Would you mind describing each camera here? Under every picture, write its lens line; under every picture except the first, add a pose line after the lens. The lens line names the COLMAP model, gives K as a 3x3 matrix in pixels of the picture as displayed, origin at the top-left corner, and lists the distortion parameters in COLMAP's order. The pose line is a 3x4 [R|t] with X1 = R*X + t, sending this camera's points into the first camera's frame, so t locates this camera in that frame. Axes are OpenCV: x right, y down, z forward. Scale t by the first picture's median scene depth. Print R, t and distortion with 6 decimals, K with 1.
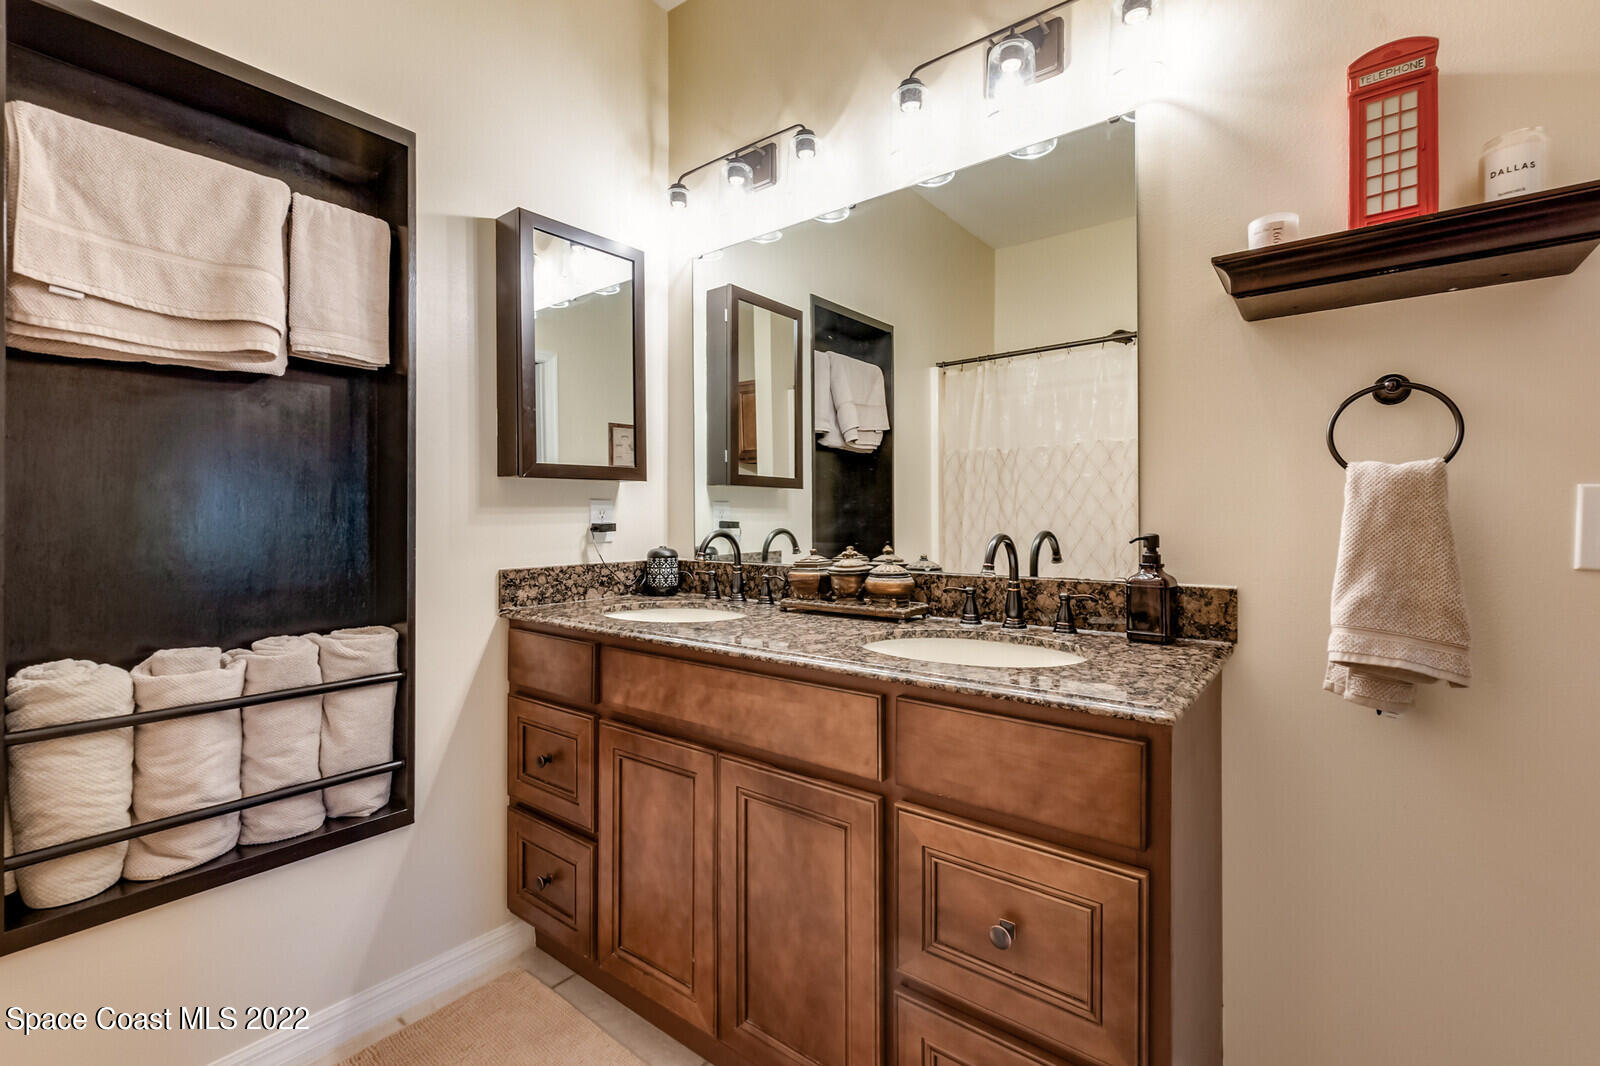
lens RADIAL K [[693.4, 0, 801.2], [0, 693.4, 518.7], [0, 0, 1]] dist [-0.009012, 0.003121]
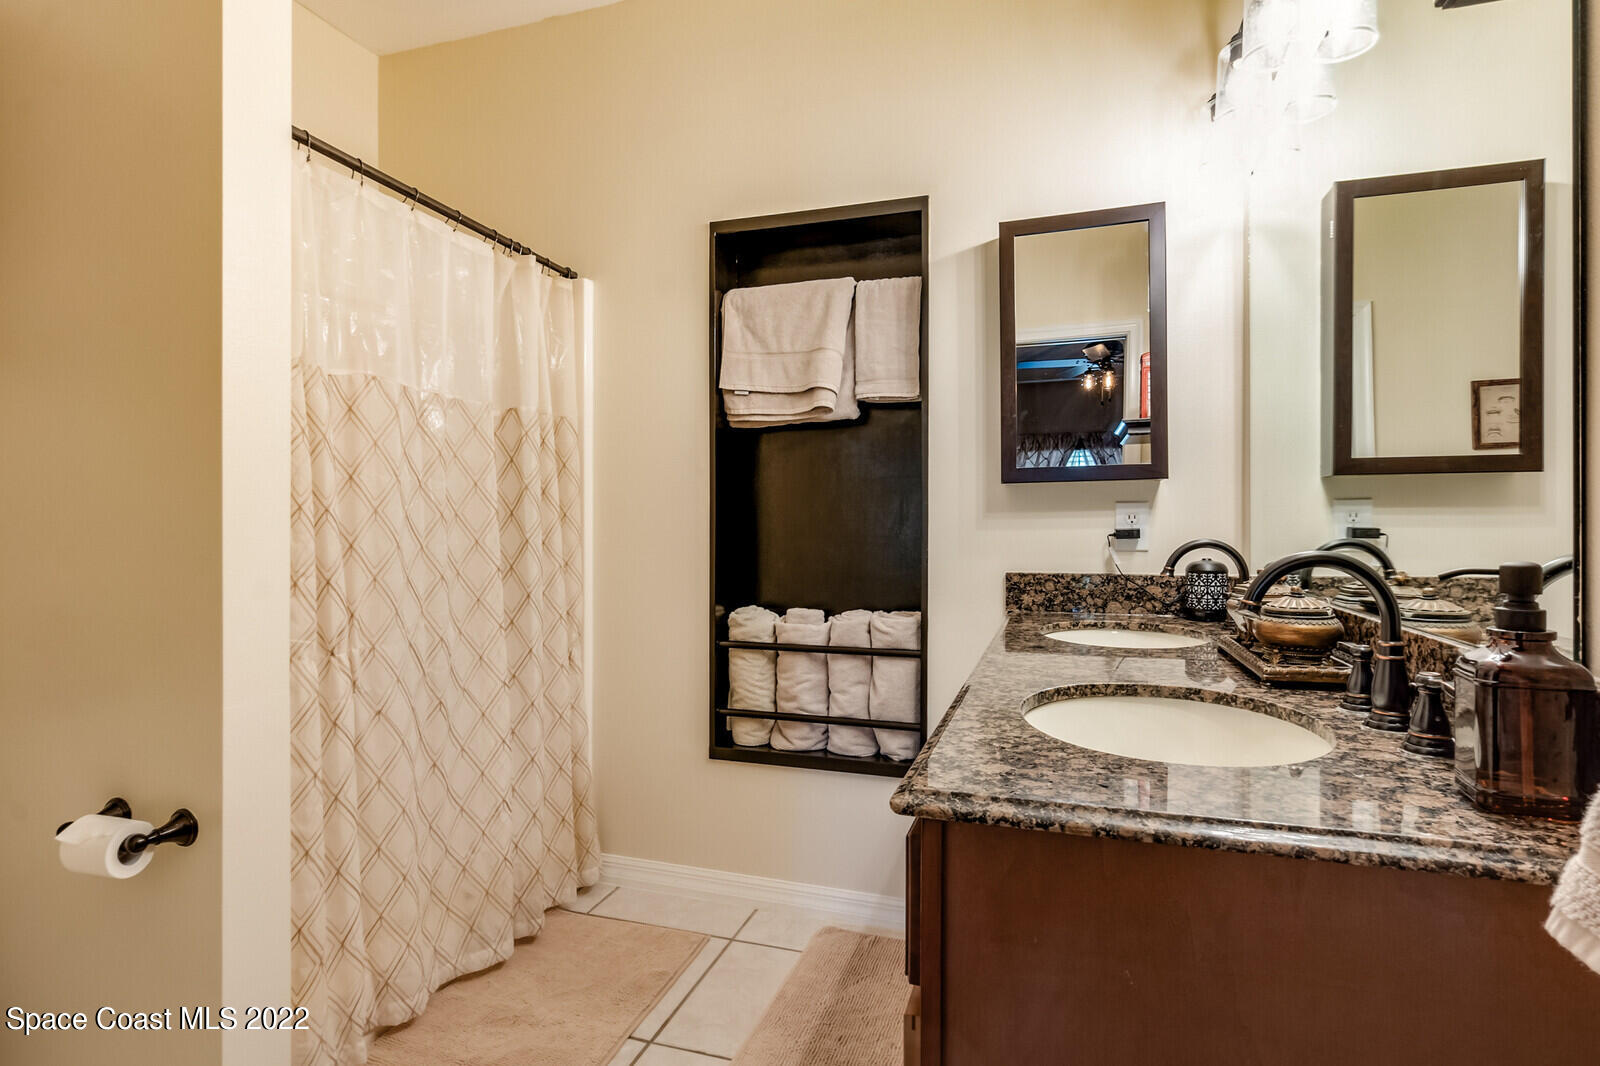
lens RADIAL K [[805.6, 0, 801.2], [0, 805.6, 532.0], [0, 0, 1]] dist [-0.010285, 0.003648]
pose [[0.350773, 0.011130, -0.936394, 0.659894], [-0.000436, 0.999931, 0.011722, -0.001547], [0.936460, -0.003704, 0.350754, 0.319754]]
